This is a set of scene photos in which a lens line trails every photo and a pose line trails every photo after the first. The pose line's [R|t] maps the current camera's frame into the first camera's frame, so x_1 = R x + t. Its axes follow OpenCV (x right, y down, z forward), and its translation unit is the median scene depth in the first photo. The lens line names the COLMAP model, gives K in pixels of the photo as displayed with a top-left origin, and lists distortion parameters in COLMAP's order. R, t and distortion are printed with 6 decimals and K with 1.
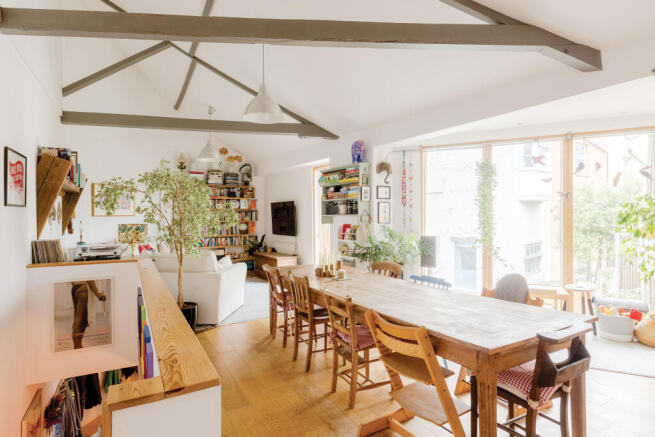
lens RADIAL K [[352.0, 0, 327.5], [0, 352.0, 218.5], [0, 0, 1]] dist [-0.000118, -0.000087]
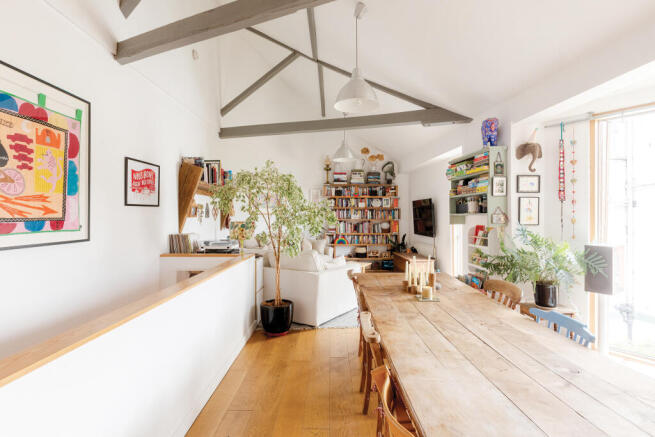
lens RADIAL K [[331.1, 0, 327.8], [0, 331.1, 214.7], [0, 0, 1]] dist [-0.000646, 0.000007]
pose [[0.869328, 0.004573, -0.494215, 0.129695], [-0.007846, 0.999959, -0.004547, -0.002212], [0.494174, 0.007830, 0.869328, 0.174750]]
